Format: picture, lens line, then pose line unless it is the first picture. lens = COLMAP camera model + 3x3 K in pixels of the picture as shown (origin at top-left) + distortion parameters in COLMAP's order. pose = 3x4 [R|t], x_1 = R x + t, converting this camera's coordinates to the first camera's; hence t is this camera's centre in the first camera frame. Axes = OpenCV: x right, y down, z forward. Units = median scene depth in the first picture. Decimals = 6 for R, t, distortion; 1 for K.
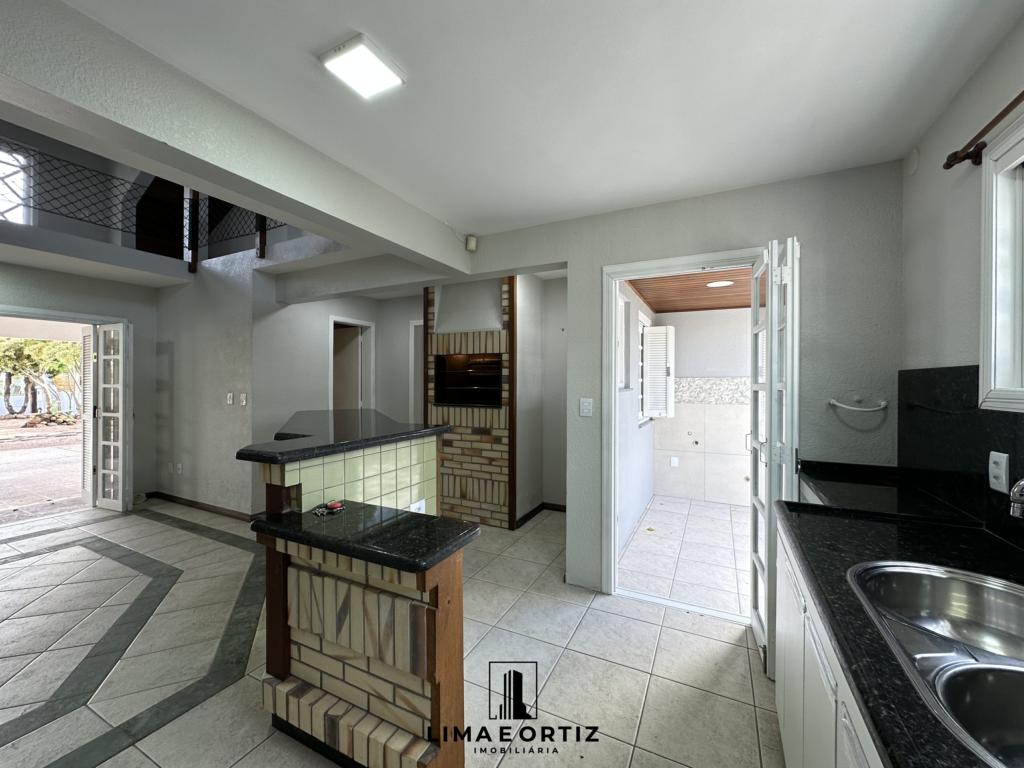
lens RADIAL K [[408.2, 0, 512.0], [0, 408.2, 384.0], [0, 0, 1]] dist [-0.001222, -0.000200]
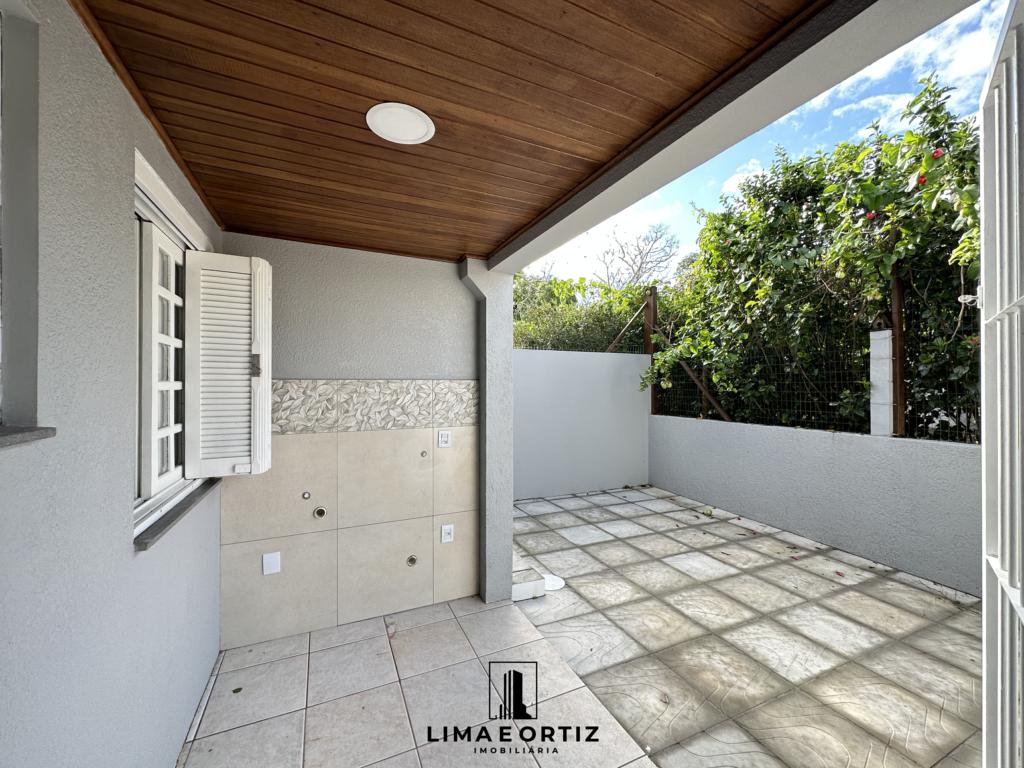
lens RADIAL K [[408.2, 0, 512.0], [0, 408.2, 384.0], [0, 0, 1]] dist [-0.001222, -0.000200]
pose [[0.622824, -0.001023, 0.782362, 0.214180], [0.002511, 0.999997, -0.000692, -0.009808], [-0.782358, 0.002396, 0.622824, 0.519389]]
